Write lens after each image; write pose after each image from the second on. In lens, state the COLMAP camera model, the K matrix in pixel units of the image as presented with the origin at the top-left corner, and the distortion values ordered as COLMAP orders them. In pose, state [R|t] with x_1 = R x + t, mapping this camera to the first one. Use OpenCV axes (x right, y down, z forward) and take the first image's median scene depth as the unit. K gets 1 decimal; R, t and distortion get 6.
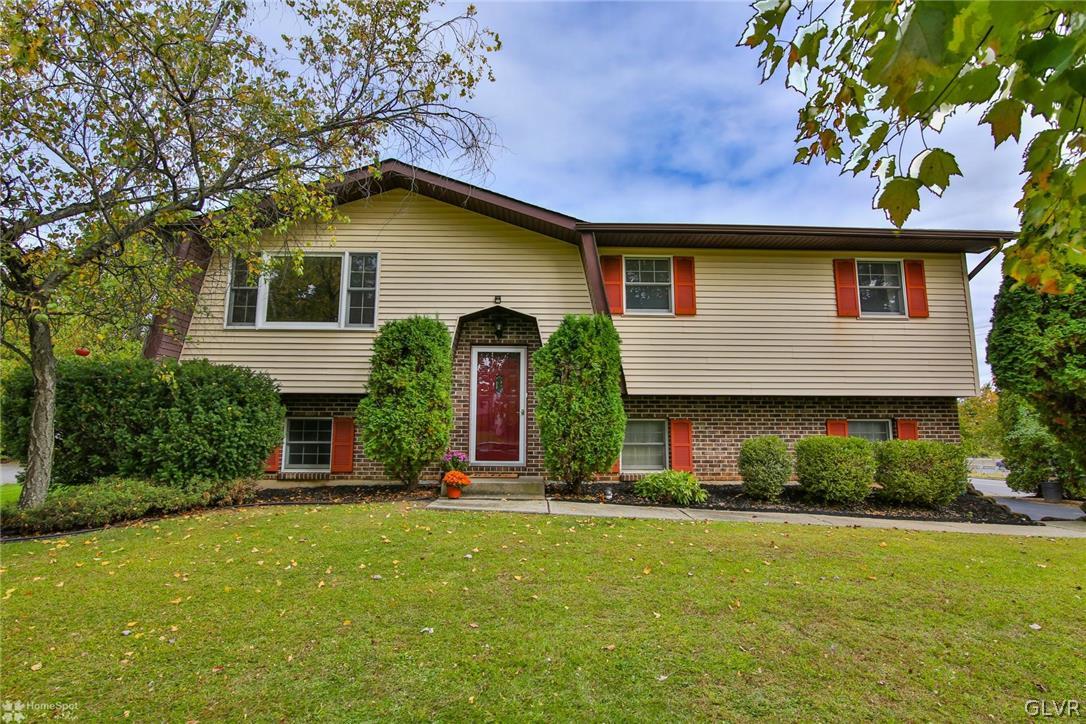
lens RADIAL K [[532.2, 0, 543.6], [0, 532.2, 365.2], [0, 0, 1]] dist [-0.016635, 0.000342]
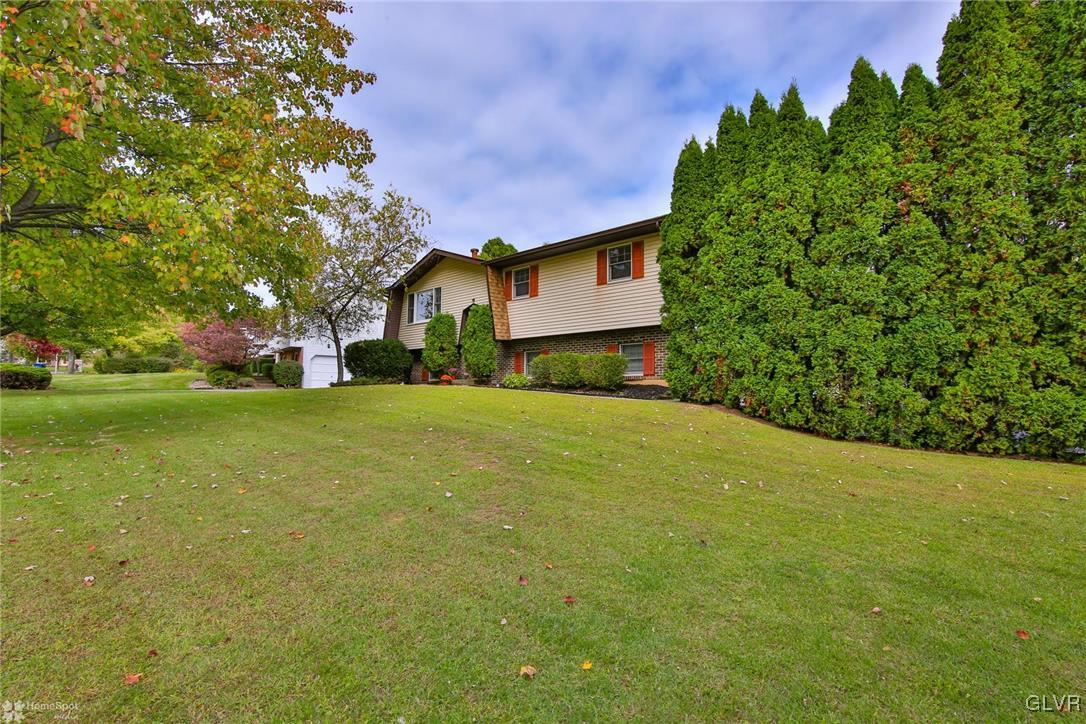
lens RADIAL K [[532.2, 0, 543.6], [0, 532.2, 365.2], [0, 0, 1]] dist [-0.016635, 0.000342]
pose [[0.714925, -0.042213, -0.697926, 1.618977], [0.090108, 0.995415, 0.032097, 0.095861], [0.693371, -0.085835, 0.715451, -0.381633]]
